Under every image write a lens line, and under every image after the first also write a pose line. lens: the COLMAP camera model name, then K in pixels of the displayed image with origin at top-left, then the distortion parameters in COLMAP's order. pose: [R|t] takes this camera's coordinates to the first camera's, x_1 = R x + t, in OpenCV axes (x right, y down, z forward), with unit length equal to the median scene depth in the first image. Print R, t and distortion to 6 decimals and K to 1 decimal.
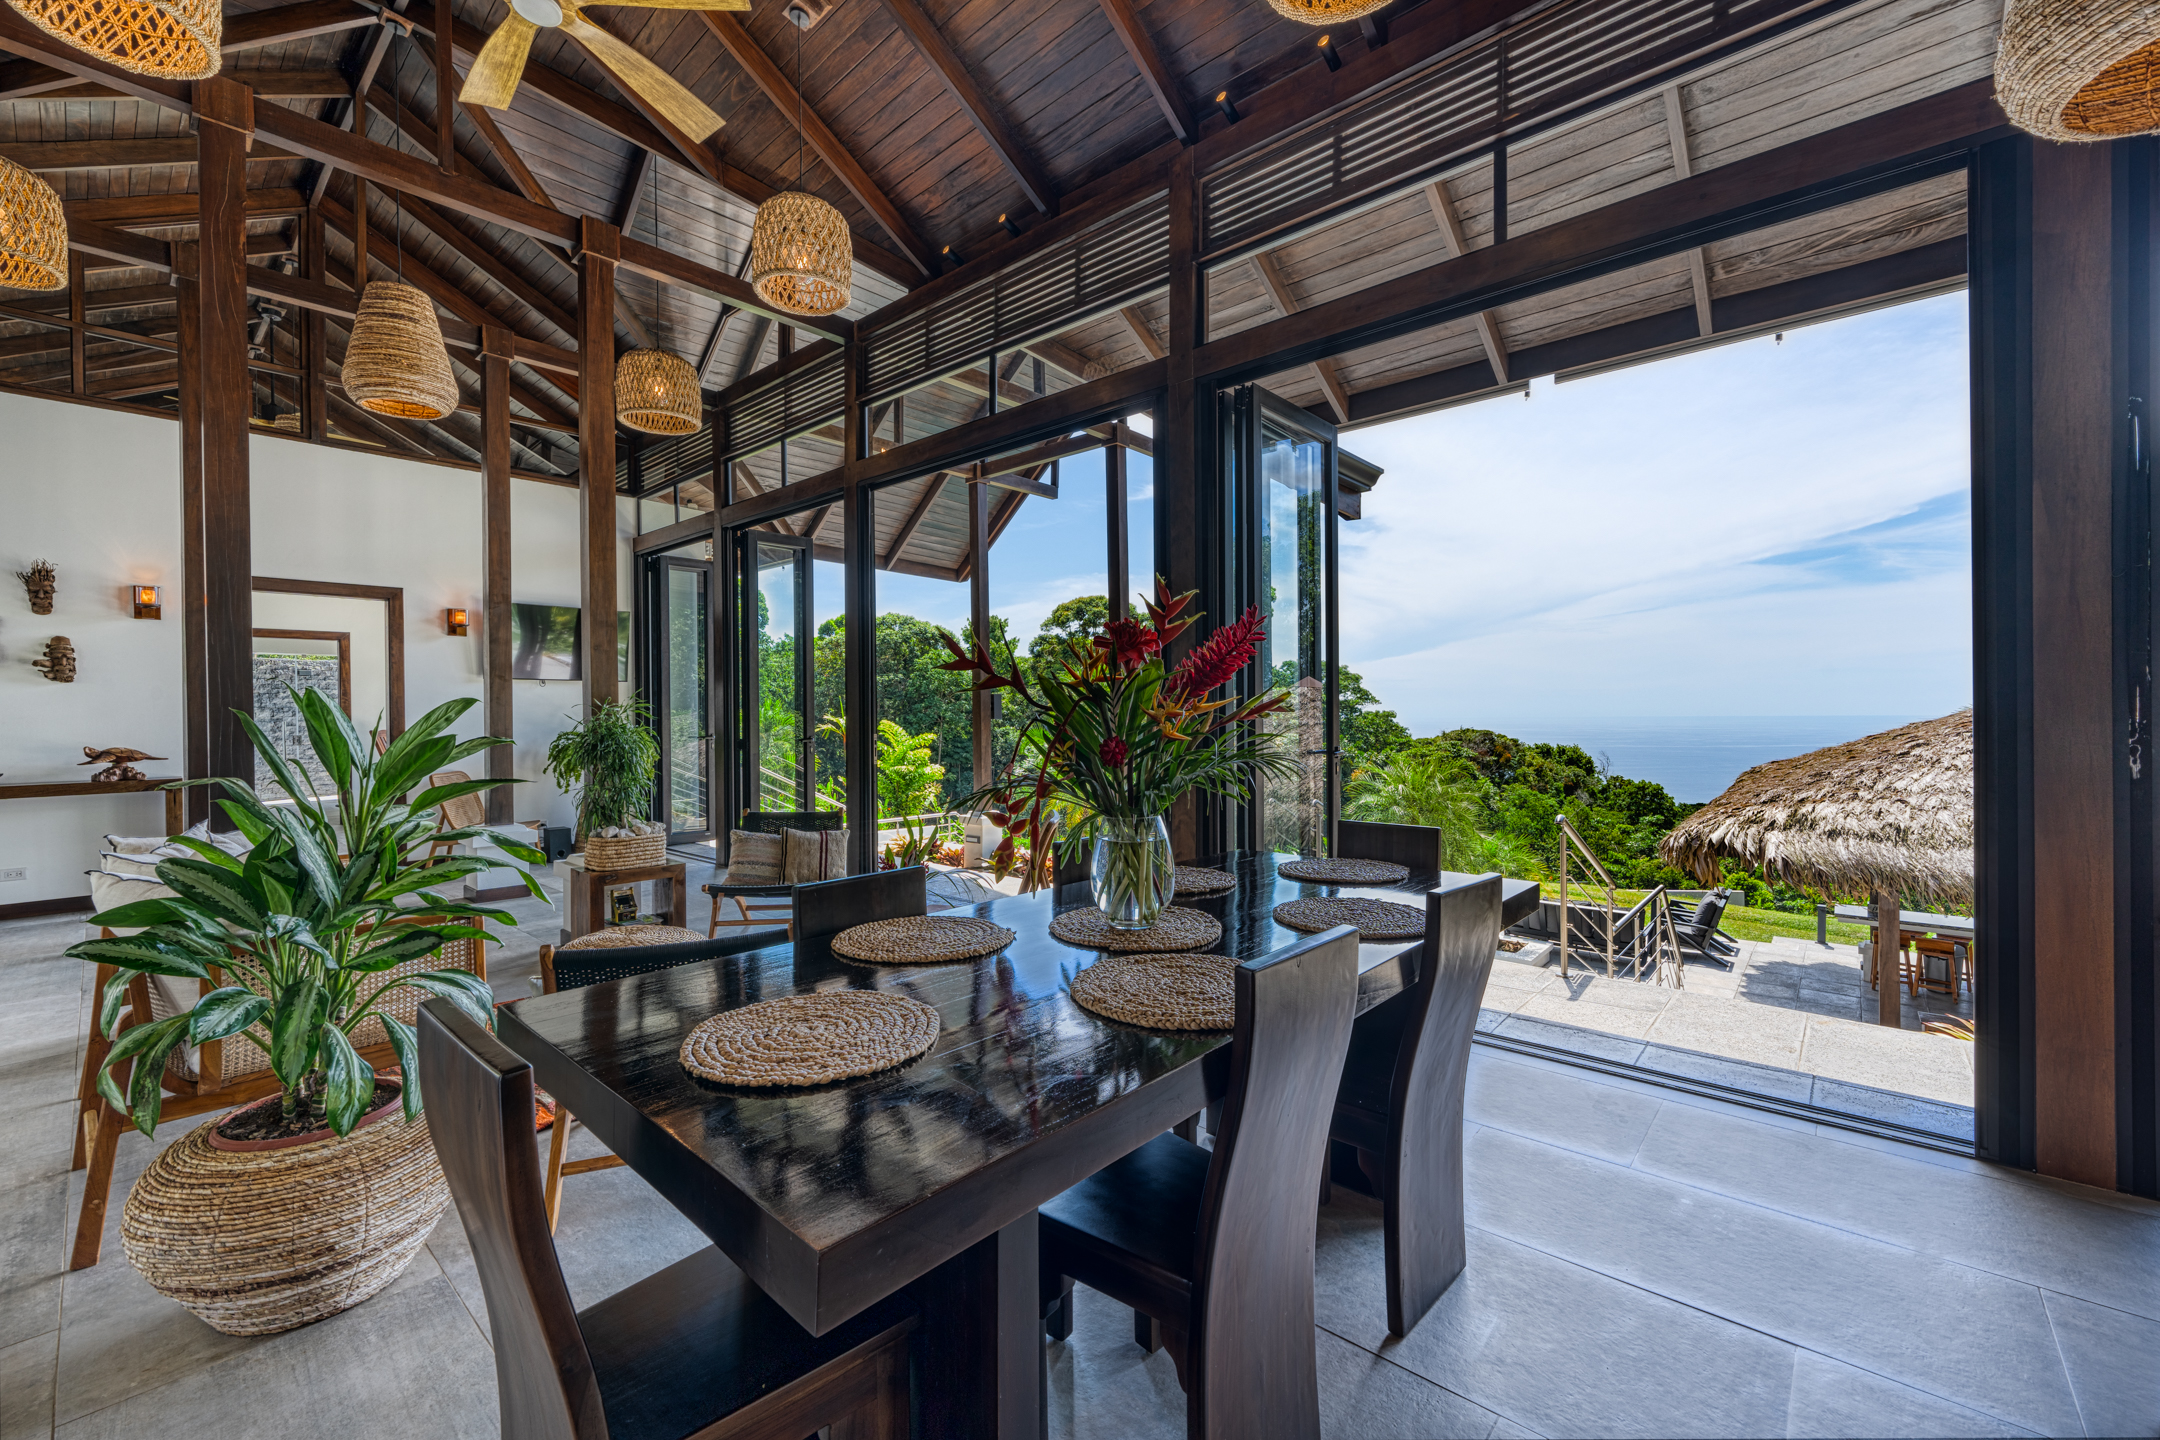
lens RADIAL K [[876.0, 0, 1087.1], [0, 876.0, 718.4], [0, 0, 1]] dist [-0.001242, 0.000147]
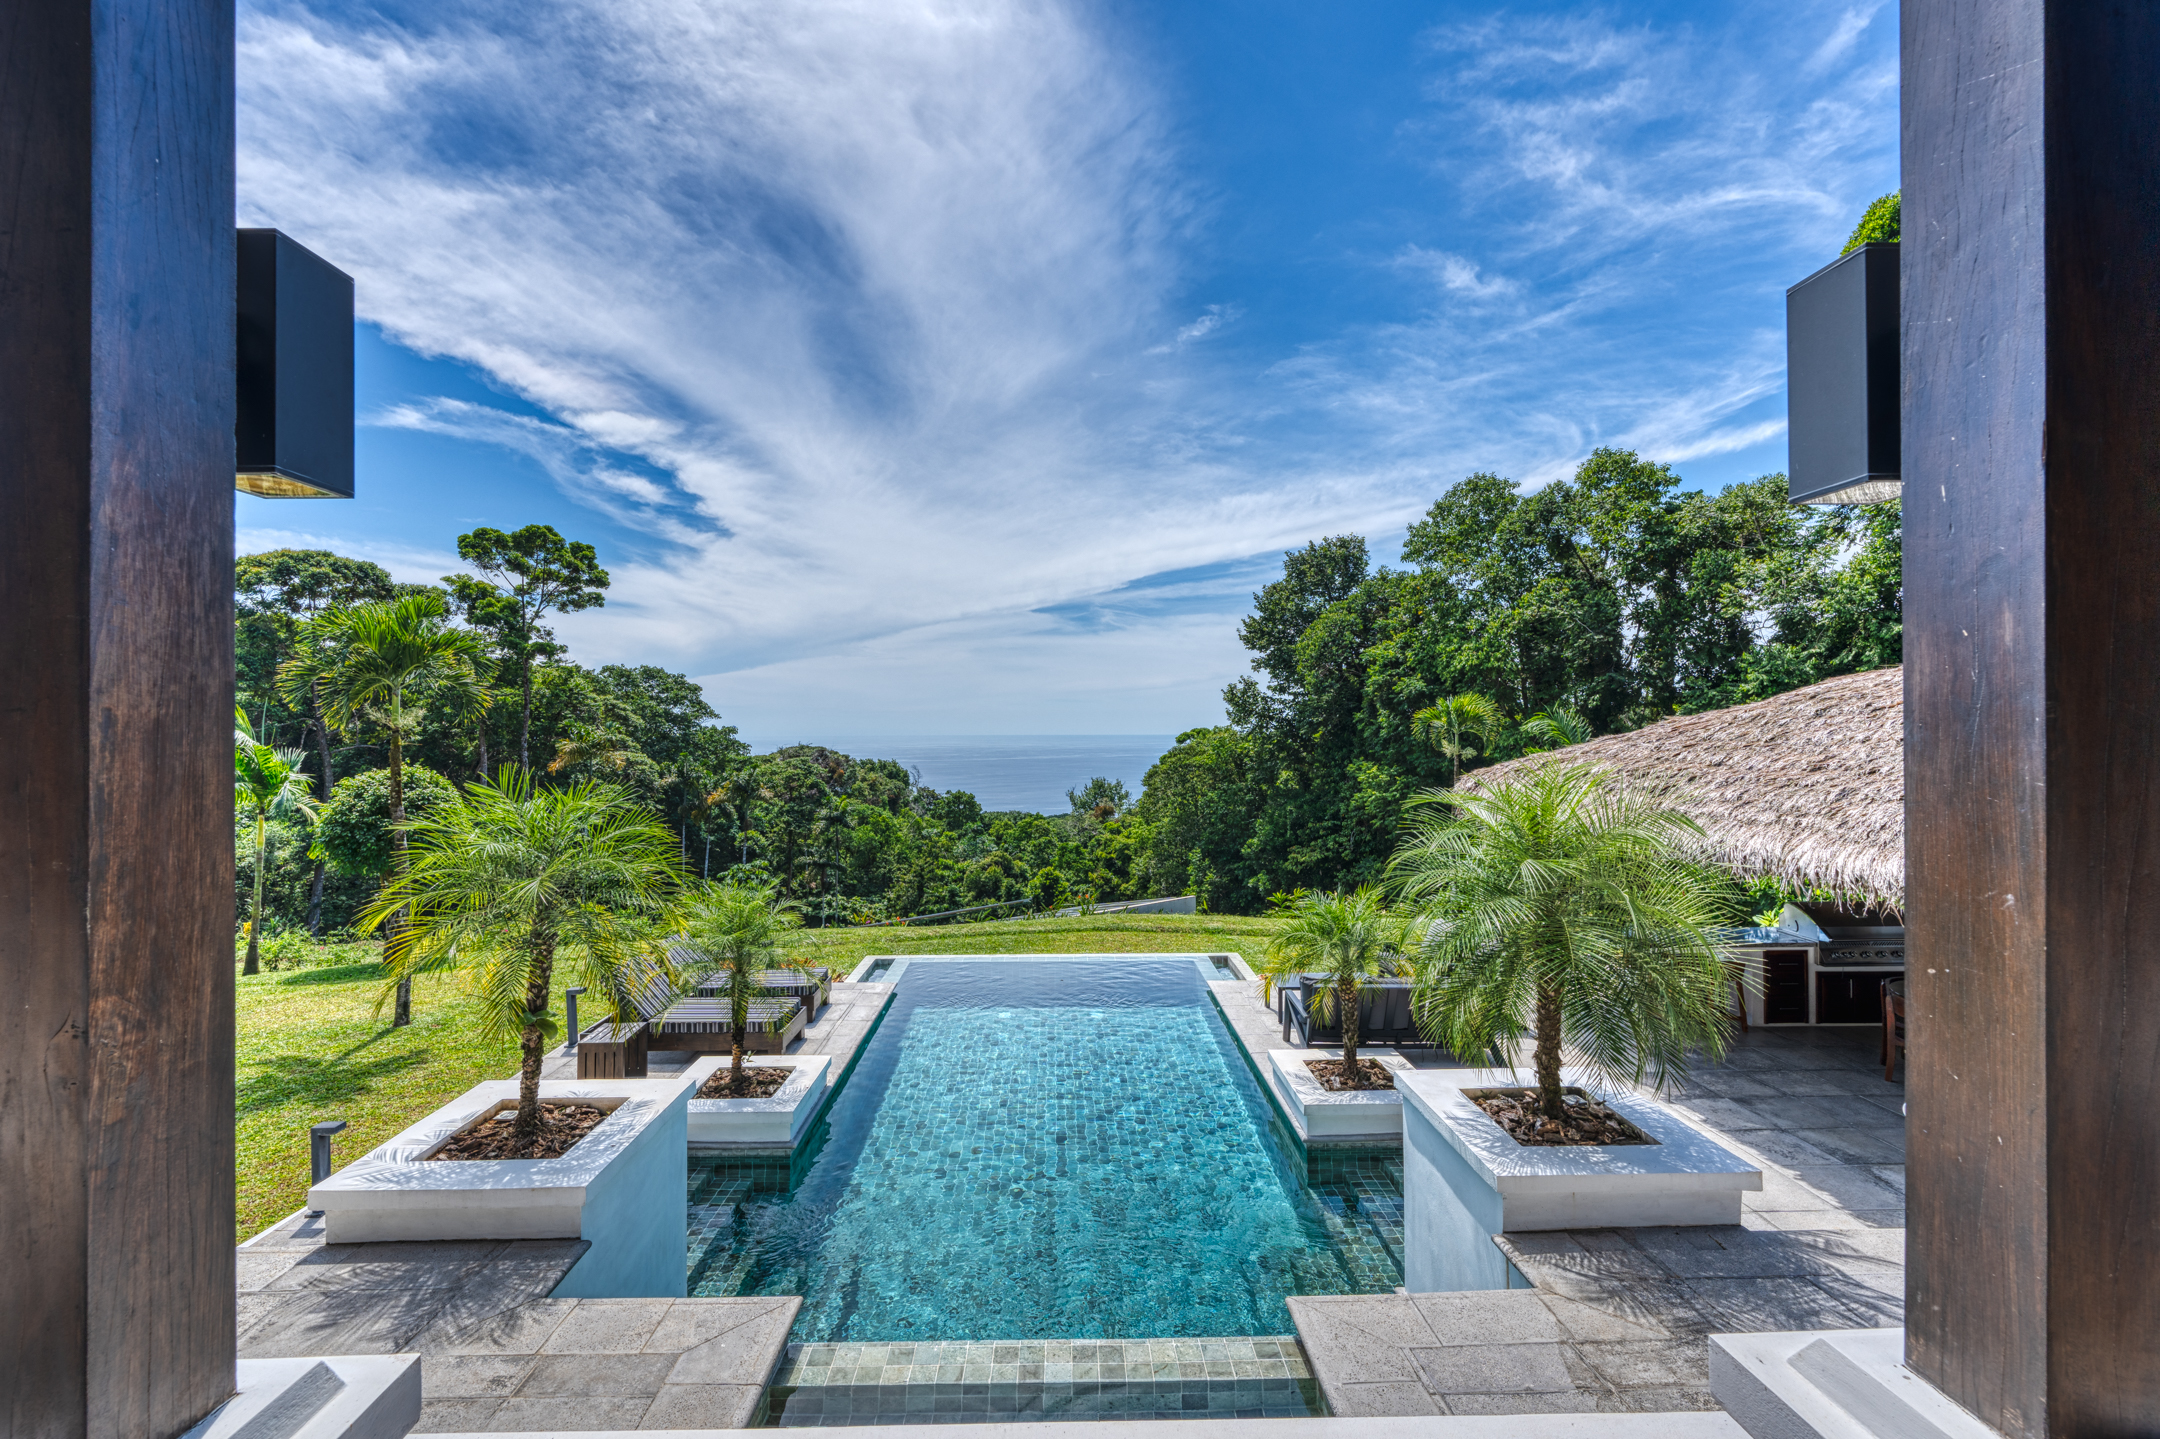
lens RADIAL K [[876.0, 0, 1066.1], [0, 876.0, 709.6], [0, 0, 1]] dist [-0.001242, 0.000147]
pose [[0.743039, 0.020112, 0.668946, -0.069766], [0.000709, 0.999524, -0.030838, 0.026461], [-0.669248, 0.023388, 0.742671, 0.775863]]
